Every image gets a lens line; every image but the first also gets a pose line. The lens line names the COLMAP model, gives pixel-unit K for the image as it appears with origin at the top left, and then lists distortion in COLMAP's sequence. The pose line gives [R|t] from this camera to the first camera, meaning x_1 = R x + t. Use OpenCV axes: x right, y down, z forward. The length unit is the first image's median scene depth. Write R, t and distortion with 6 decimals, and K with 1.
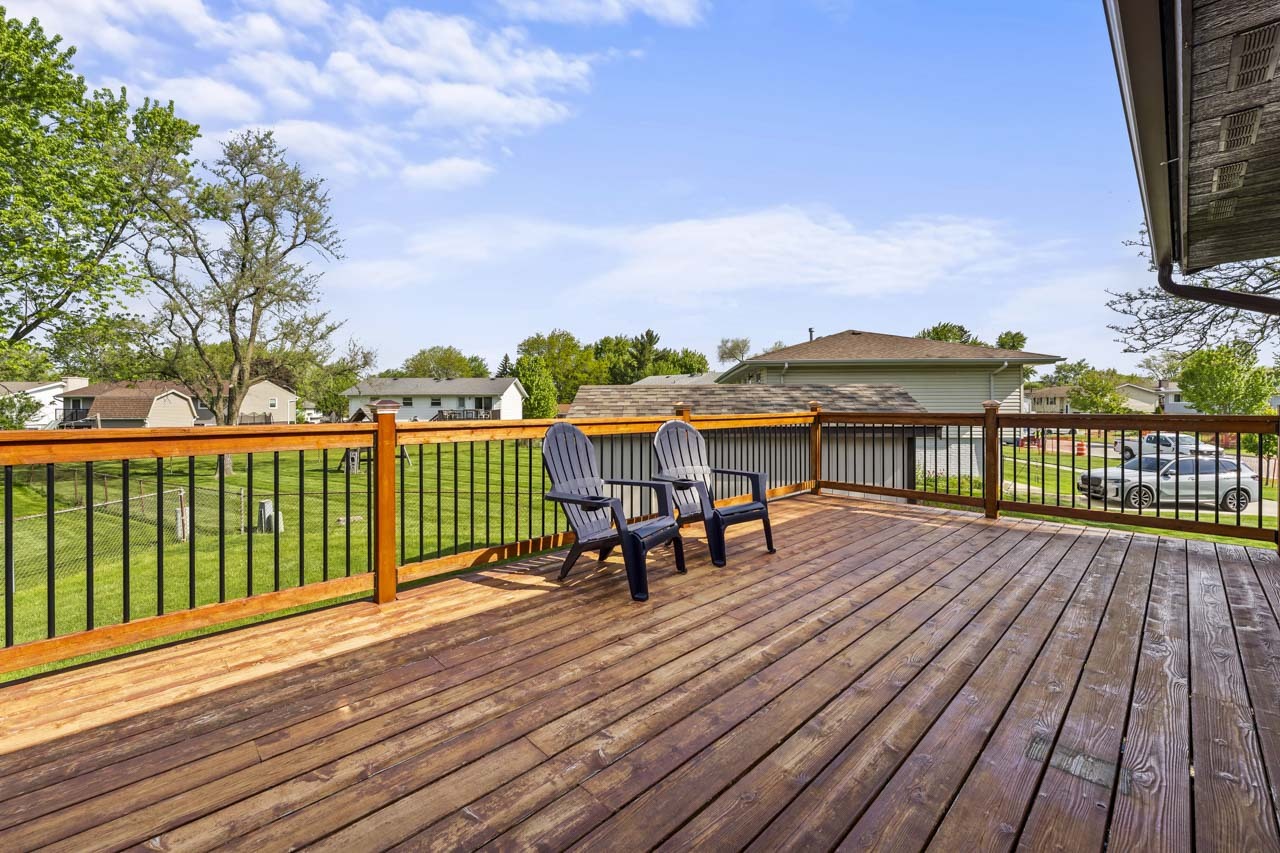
lens RADIAL K [[517.6, 0, 636.9], [0, 517.6, 407.3], [0, 0, 1]] dist [-0.007952, -0.000014]
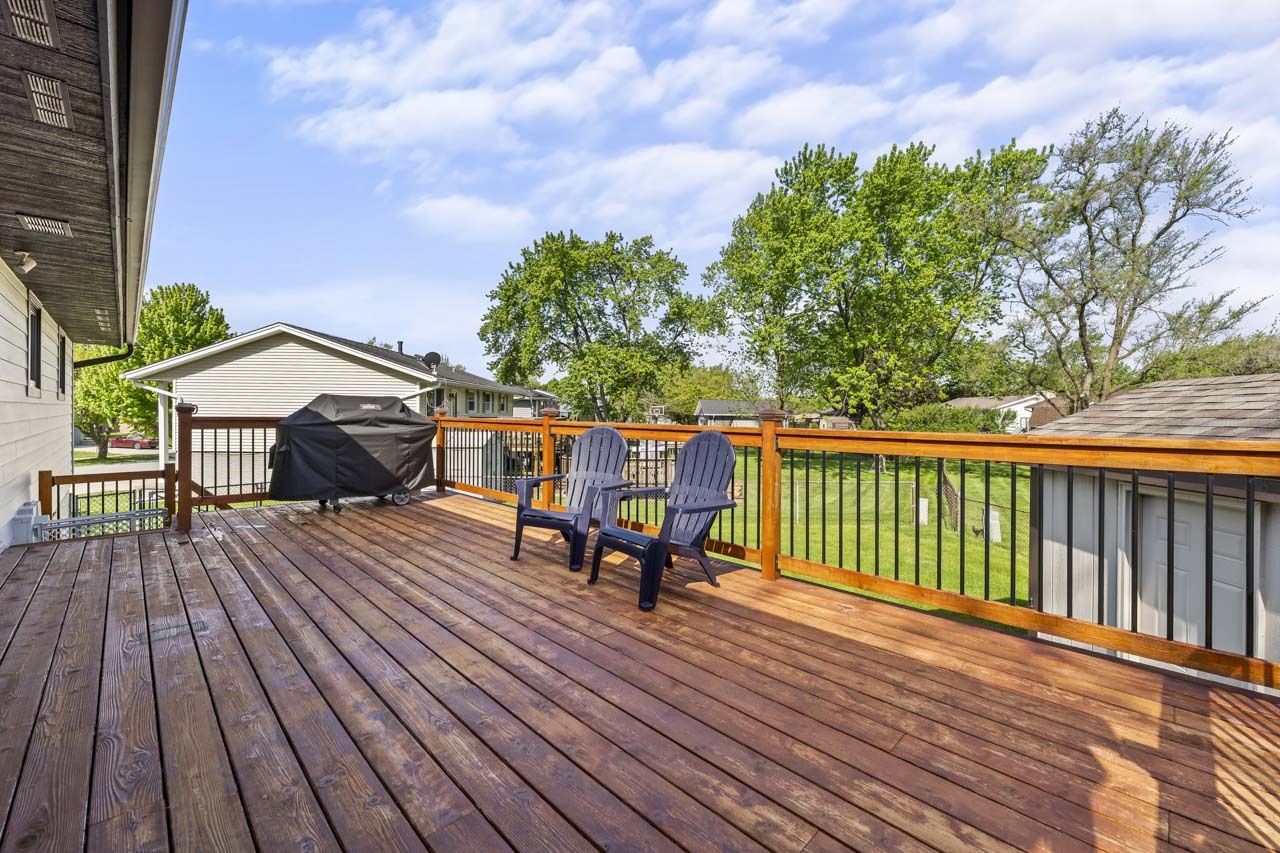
lens RADIAL K [[517.9, 0, 640.1], [0, 517.9, 412.8], [0, 0, 1]] dist [-0.001129, -0.000154]
pose [[0.025044, 0.002896, -0.999682, 1.334276], [-0.012515, 0.999918, 0.002583, -0.009360], [0.999608, 0.012446, 0.025079, 1.279339]]
